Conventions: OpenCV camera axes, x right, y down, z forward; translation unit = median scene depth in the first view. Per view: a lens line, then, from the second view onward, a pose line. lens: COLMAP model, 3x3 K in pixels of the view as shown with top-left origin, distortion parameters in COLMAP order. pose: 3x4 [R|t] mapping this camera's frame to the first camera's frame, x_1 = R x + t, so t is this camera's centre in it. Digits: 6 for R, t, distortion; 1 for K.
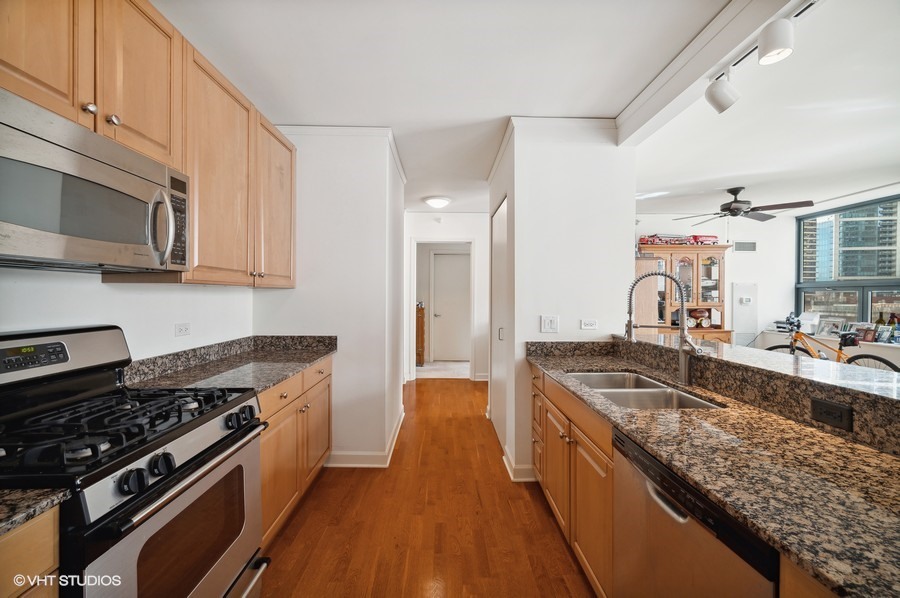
lens RADIAL K [[362.6, 0, 449.8], [0, 362.6, 298.8], [0, 0, 1]] dist [-0.003785, 0.001157]
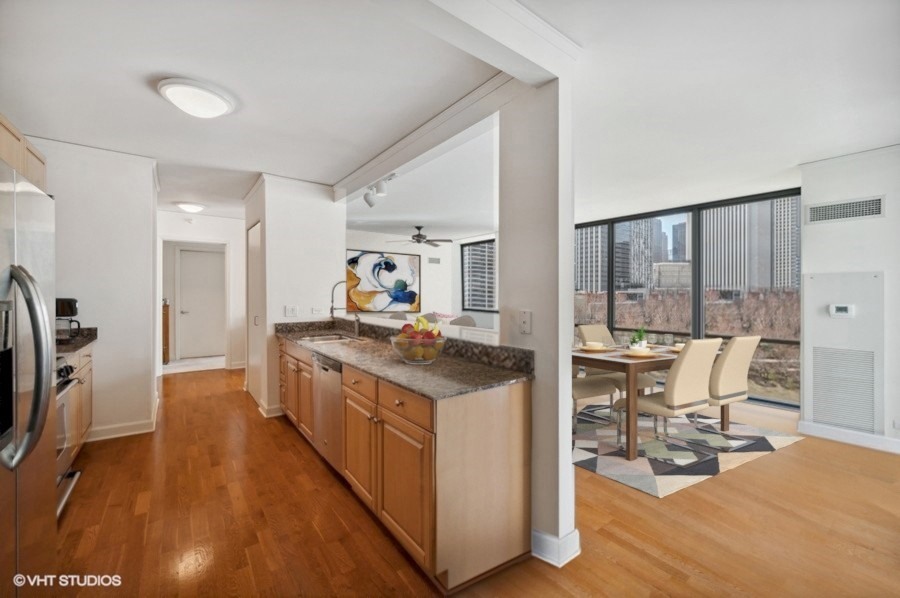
lens RADIAL K [[362.6, 0, 452.3], [0, 362.6, 297.1], [0, 0, 1]] dist [-0.003785, 0.001157]
pose [[0.806395, -0.007118, 0.591335, -0.071725], [0.004125, 0.999971, 0.006412, 0.002412], [-0.591363, -0.002731, 0.806401, -0.554450]]
